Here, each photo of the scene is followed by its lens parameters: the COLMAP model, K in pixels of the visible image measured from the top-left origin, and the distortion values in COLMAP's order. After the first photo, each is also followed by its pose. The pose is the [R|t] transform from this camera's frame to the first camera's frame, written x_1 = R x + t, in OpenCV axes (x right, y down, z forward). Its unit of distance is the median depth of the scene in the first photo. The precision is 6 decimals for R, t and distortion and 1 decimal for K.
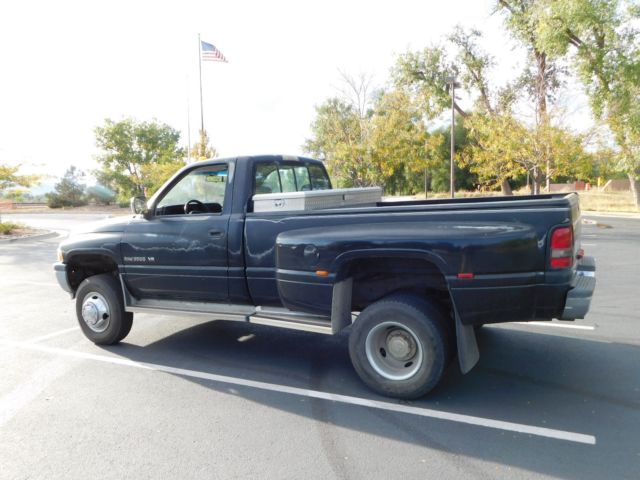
lens RADIAL K [[525.3, 0, 320.0], [0, 525.3, 240.0], [0, 0, 1]] dist [-0.006771, 0.011179]
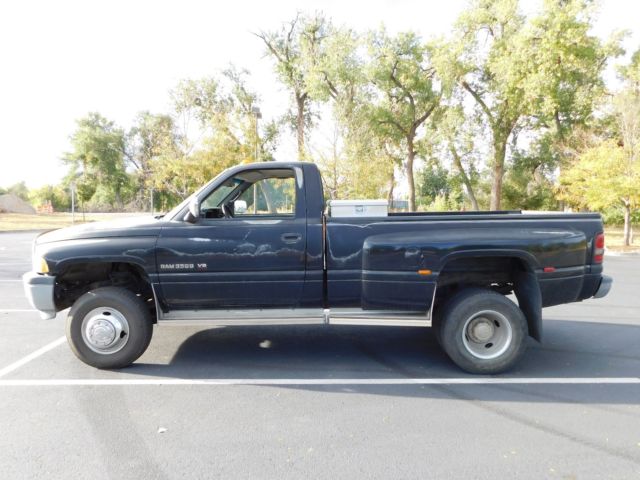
lens RADIAL K [[479.4, 0, 320.0], [0, 479.4, 240.0], [0, 0, 1]] dist [-0.012516, 0.001400]
pose [[0.879373, 0.005377, 0.476103, -0.551618], [0.008590, 0.999594, -0.027156, 0.016121], [-0.476056, 0.027970, 0.878970, 0.163828]]
